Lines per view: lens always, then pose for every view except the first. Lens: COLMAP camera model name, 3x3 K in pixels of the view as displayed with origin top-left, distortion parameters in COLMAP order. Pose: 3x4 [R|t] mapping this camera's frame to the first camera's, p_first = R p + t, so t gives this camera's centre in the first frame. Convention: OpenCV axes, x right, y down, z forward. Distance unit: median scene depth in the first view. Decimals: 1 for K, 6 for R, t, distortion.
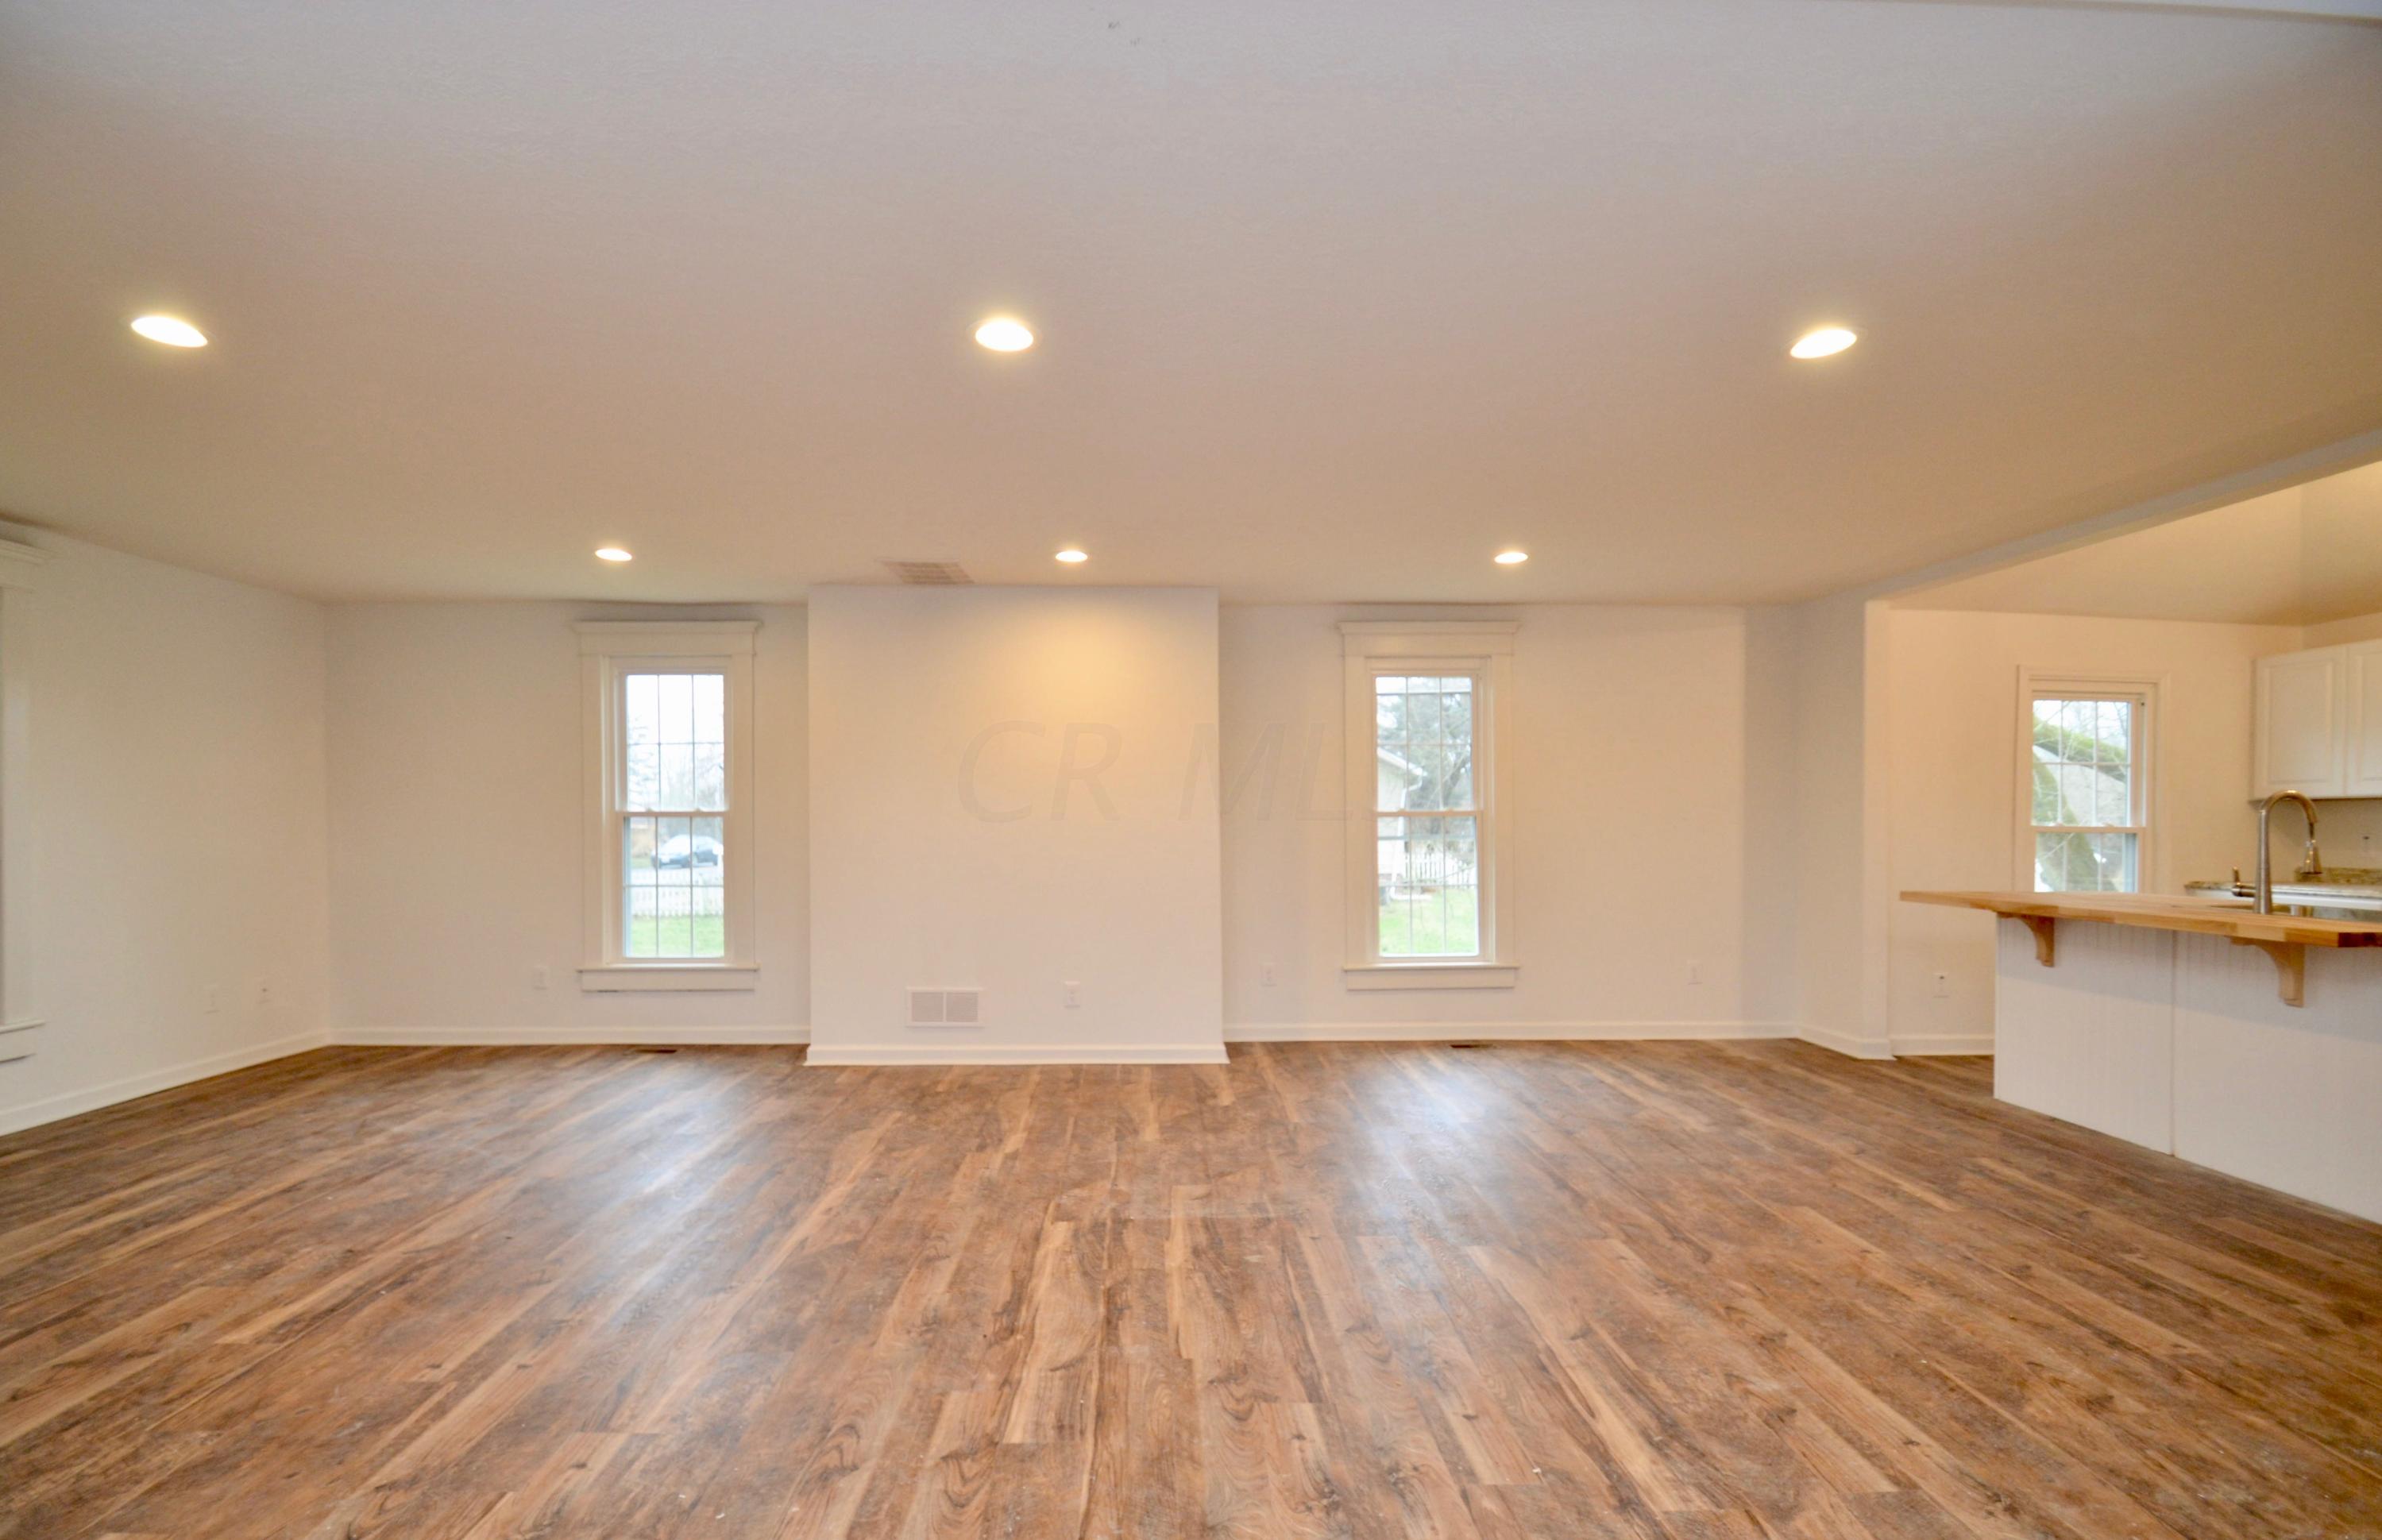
lens RADIAL K [[973.6, 0, 1147.8], [0, 973.6, 825.6], [0, 0, 1]] dist [-0.018442, -0.002427]
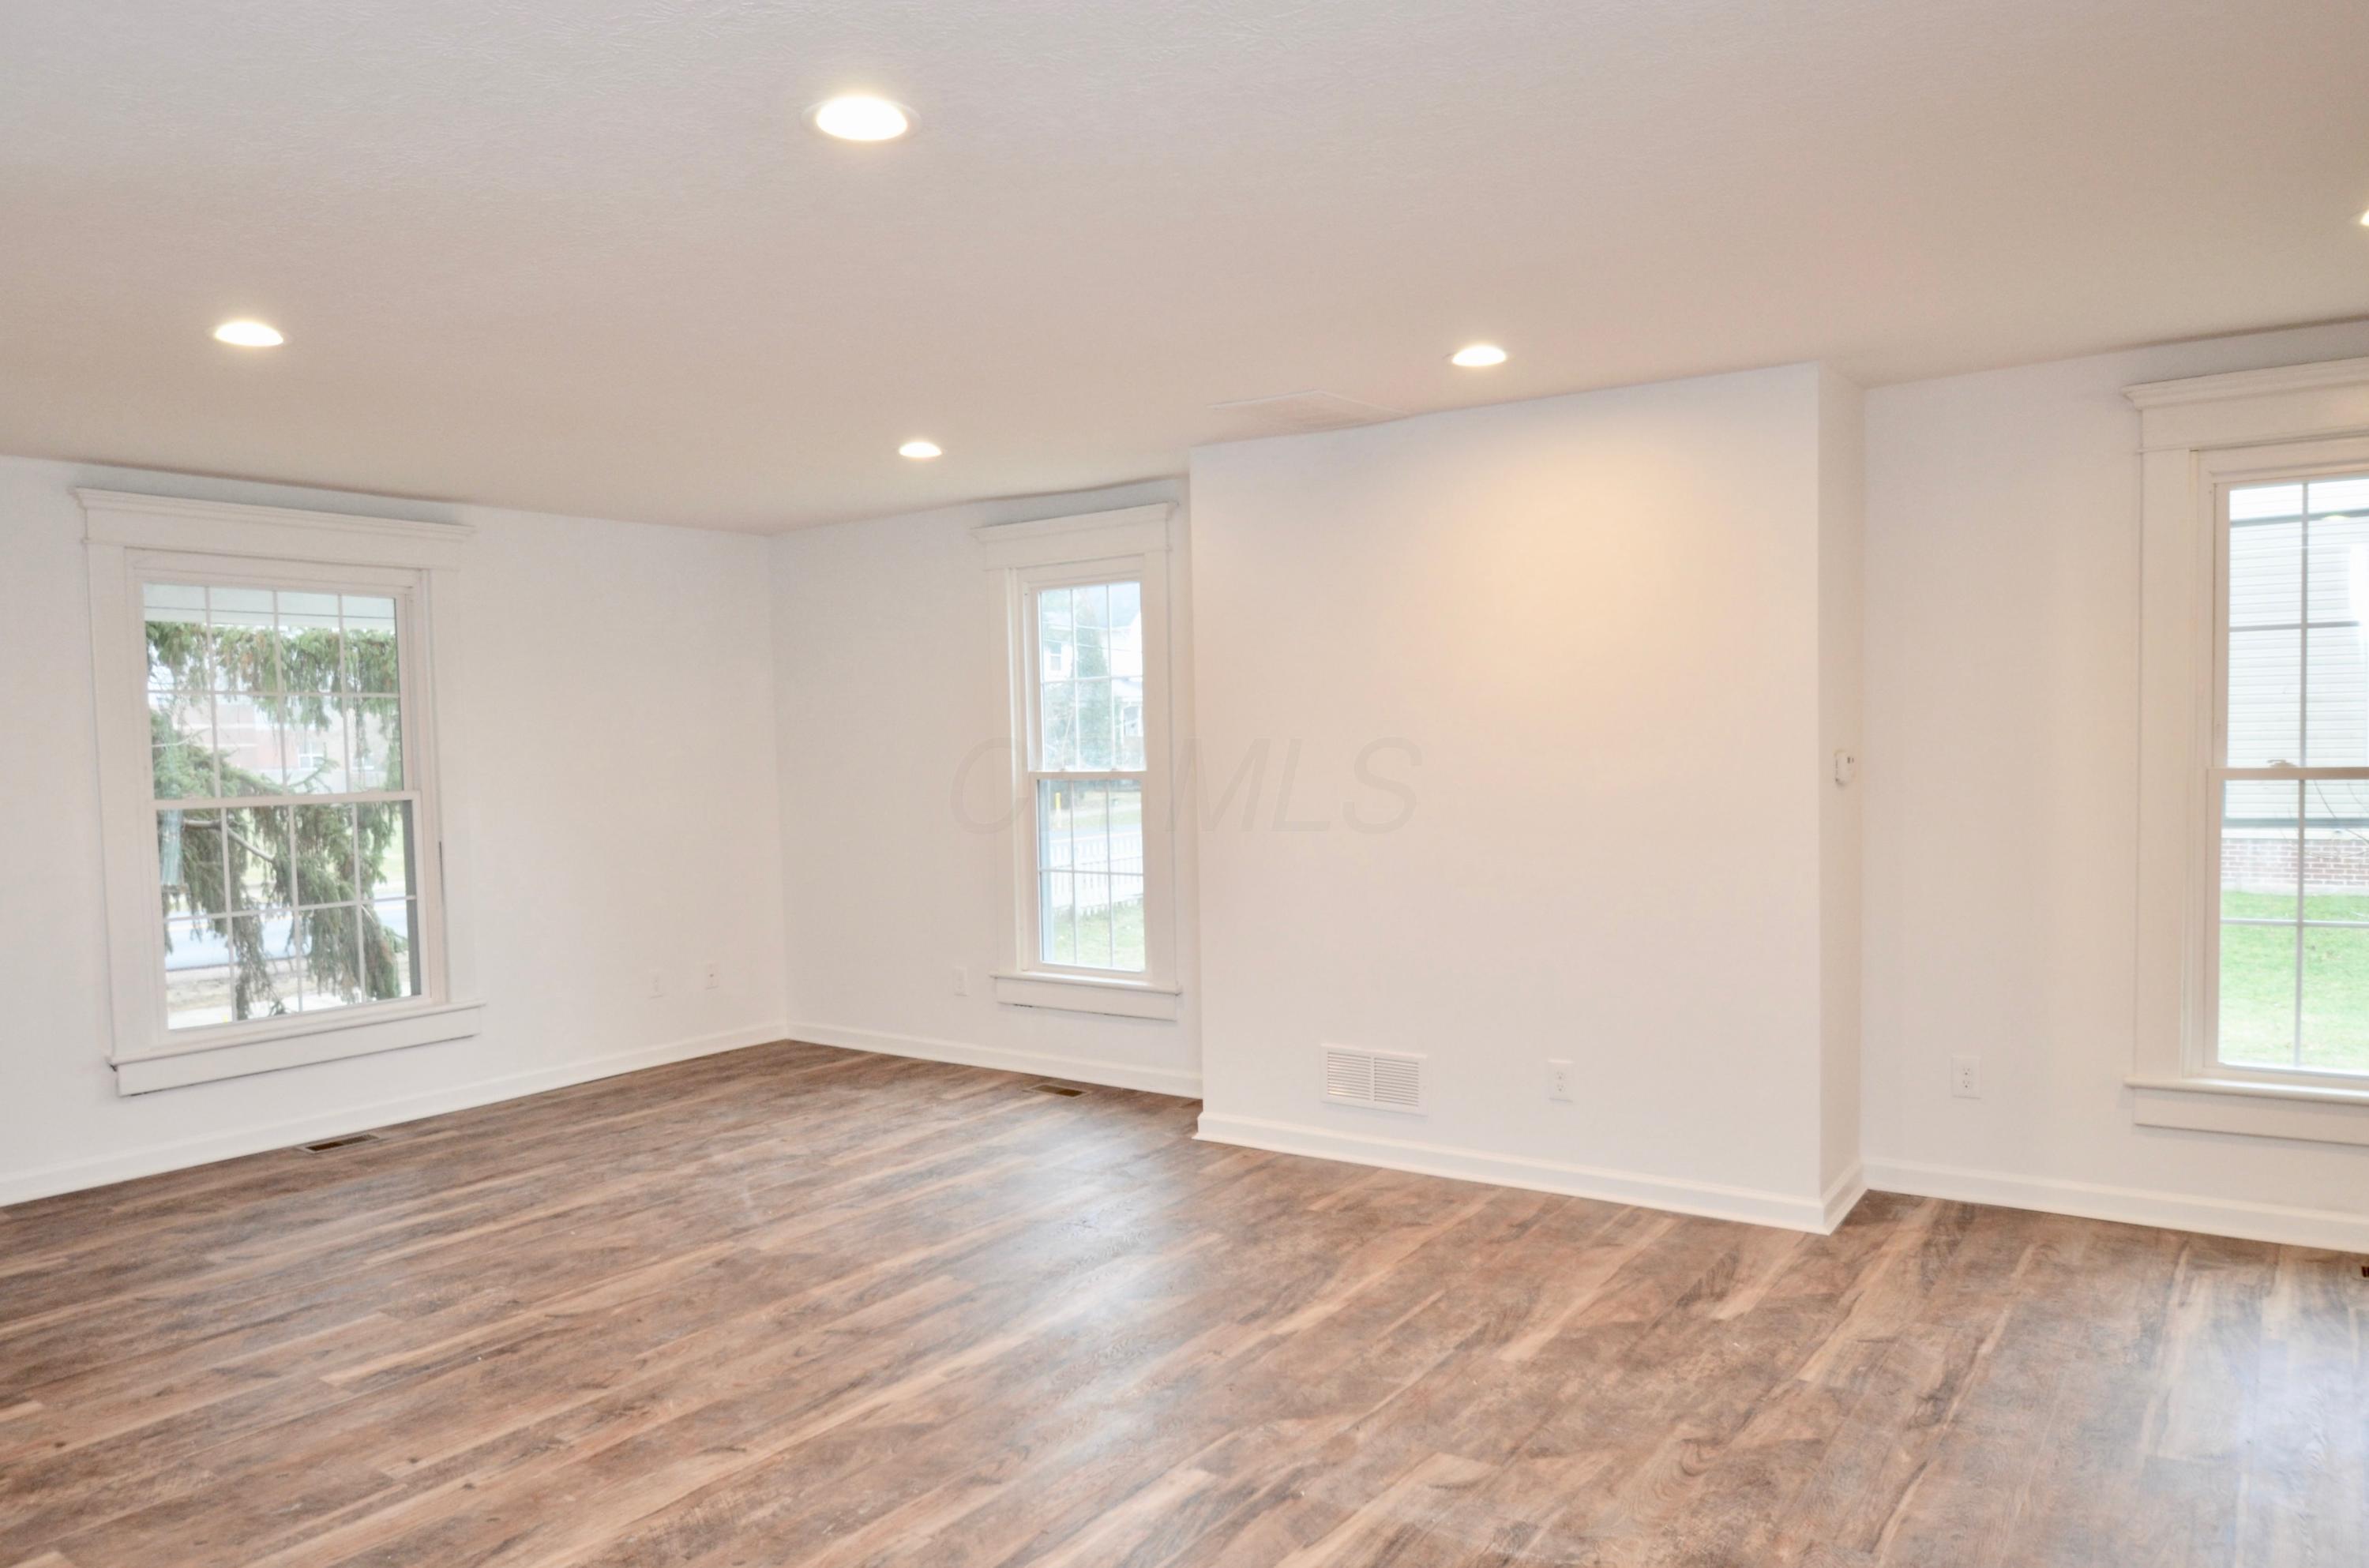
lens RADIAL K [[1471.4, 0, 1203.3], [0, 1471.4, 839.9], [0, 0, 1]] dist [-0.043881, 0.009558]
pose [[0.827210, 0.021131, -0.561496, 0.274453], [0.016075, 0.997994, 0.061239, -0.038550], [0.561663, -0.059684, 0.825210, 0.148635]]
